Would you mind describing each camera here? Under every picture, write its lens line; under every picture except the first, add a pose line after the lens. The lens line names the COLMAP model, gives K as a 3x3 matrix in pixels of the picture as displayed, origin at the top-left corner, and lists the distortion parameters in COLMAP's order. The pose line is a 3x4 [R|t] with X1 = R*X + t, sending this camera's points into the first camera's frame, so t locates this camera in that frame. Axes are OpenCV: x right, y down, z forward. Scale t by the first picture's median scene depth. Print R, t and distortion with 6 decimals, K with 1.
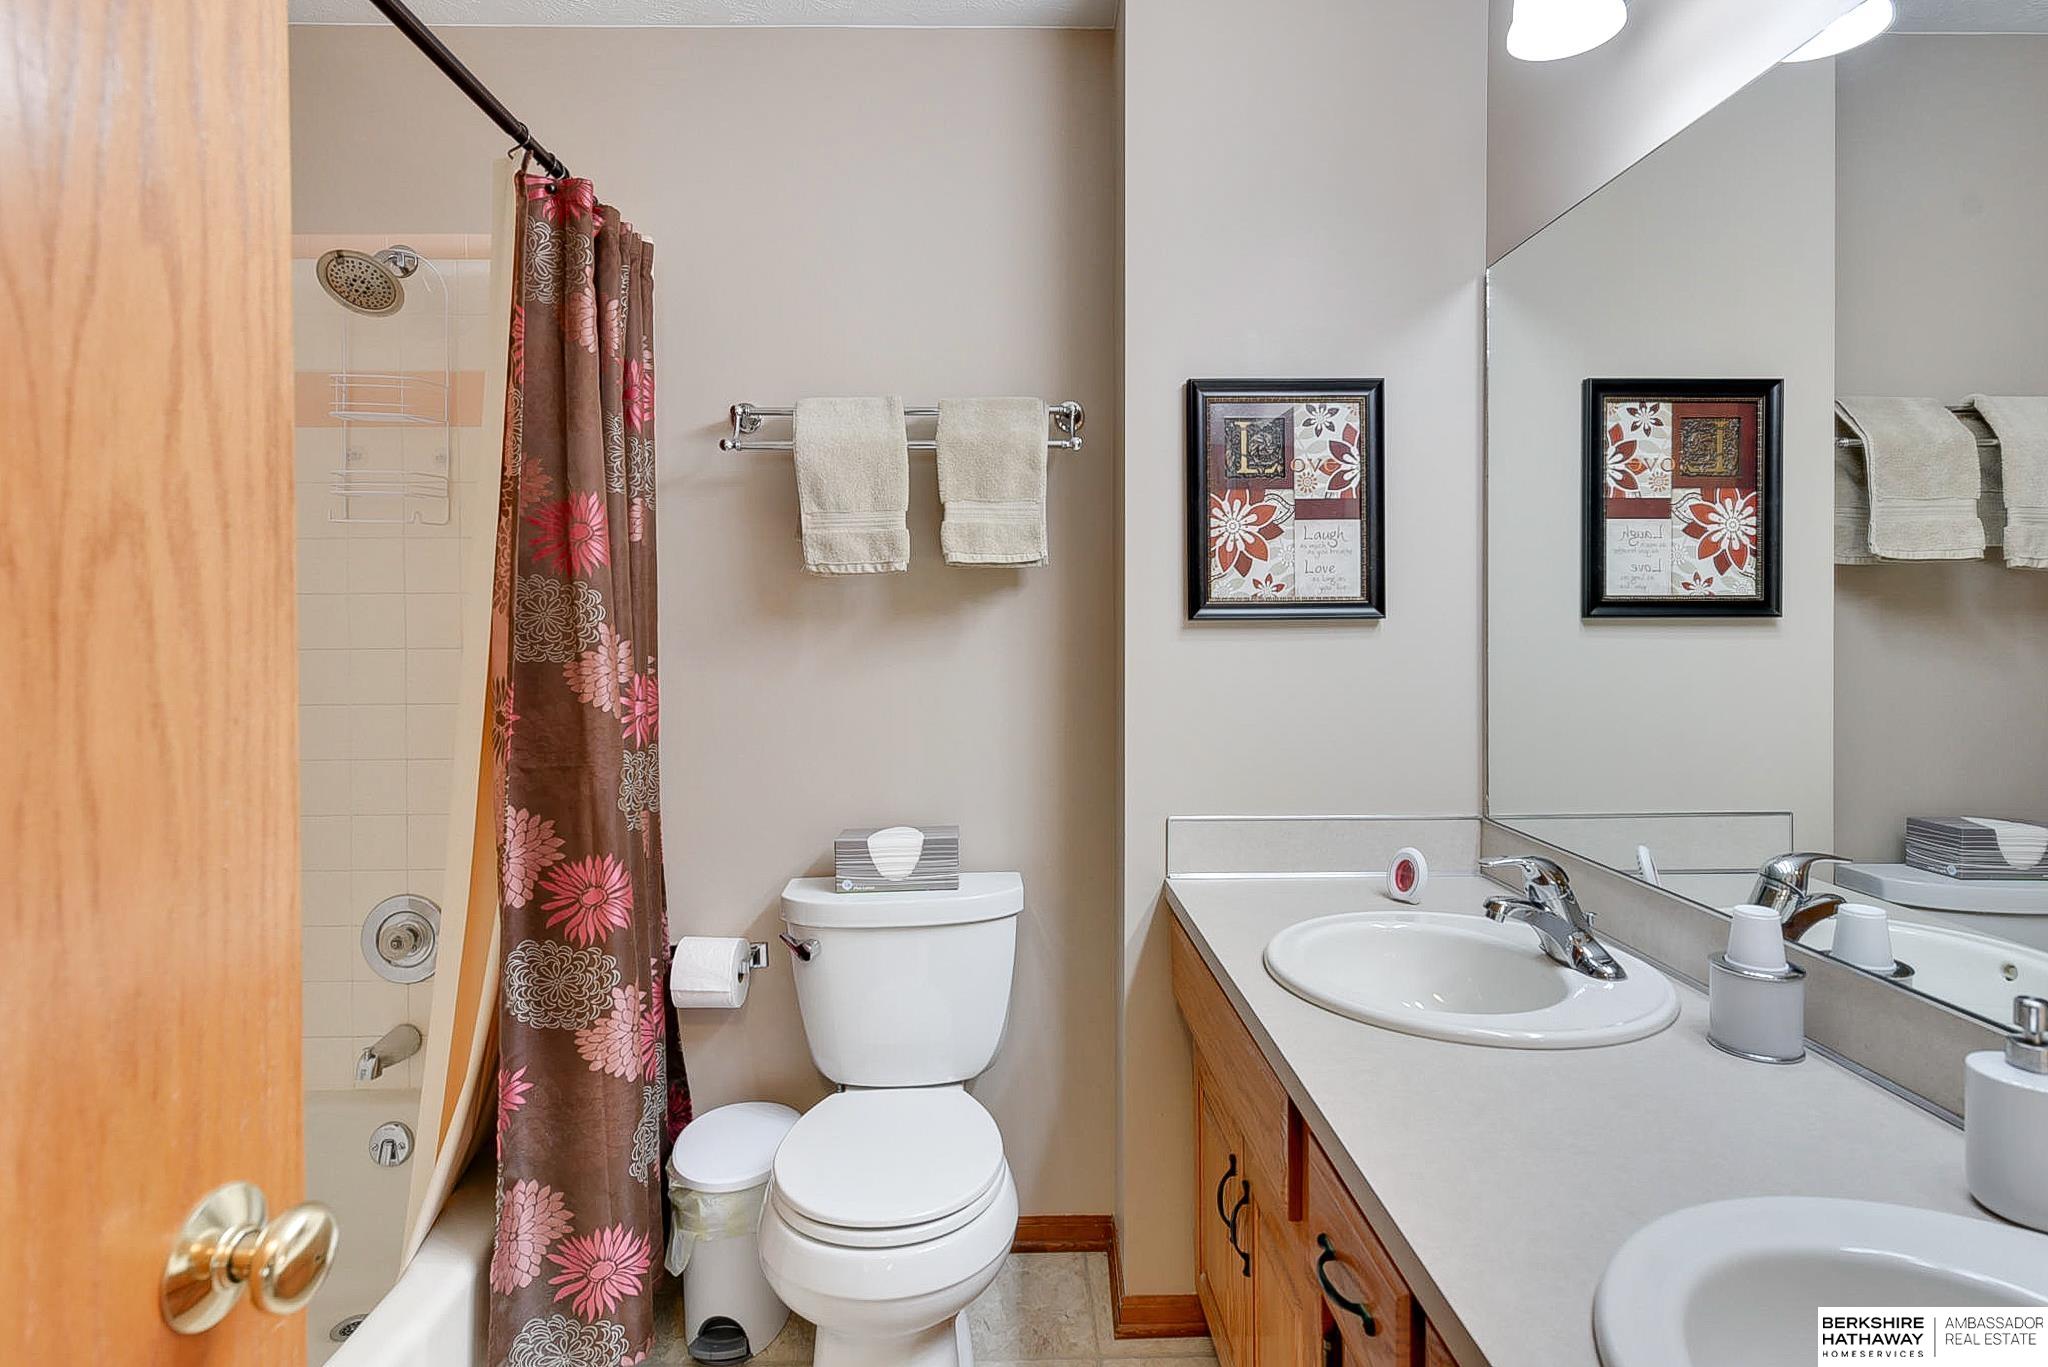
lens RADIAL K [[1060.3, 0, 1016.0], [0, 1060.3, 654.8], [0, 0, 1]] dist [0.002649, -0.001741]
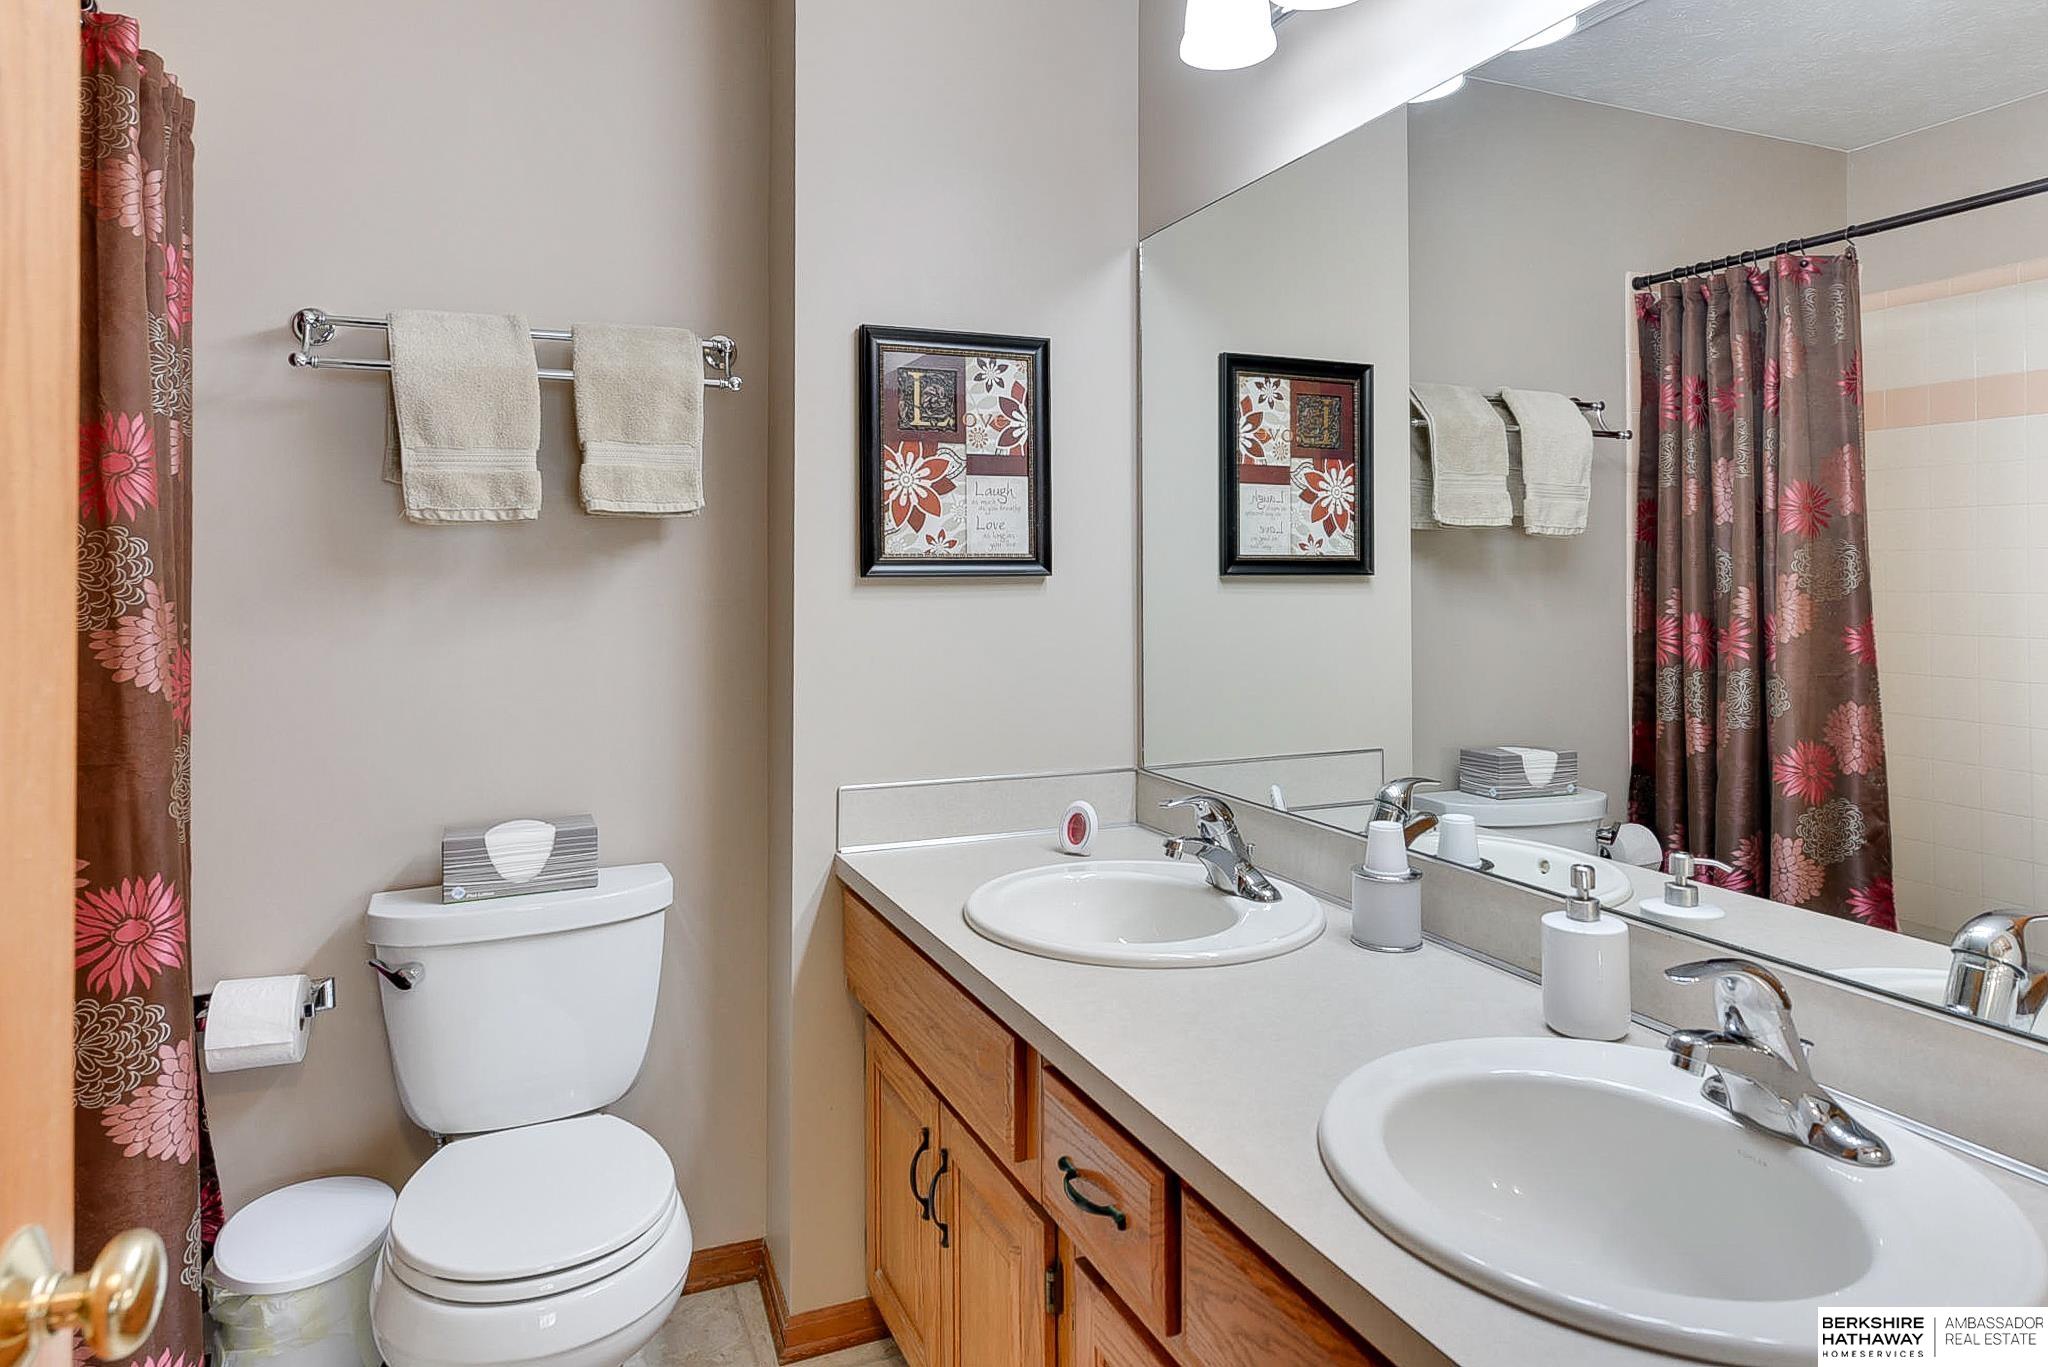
lens RADIAL K [[1228.2, 0, 1021.5], [0, 1228.2, 598.3], [0, 0, 1]] dist [-0.002108, -0.002538]
pose [[0.928734, -0.004993, 0.370713, -0.111658], [0.010864, 0.999846, -0.013751, 0.002924], [-0.370587, 0.016799, 0.928646, -0.072623]]
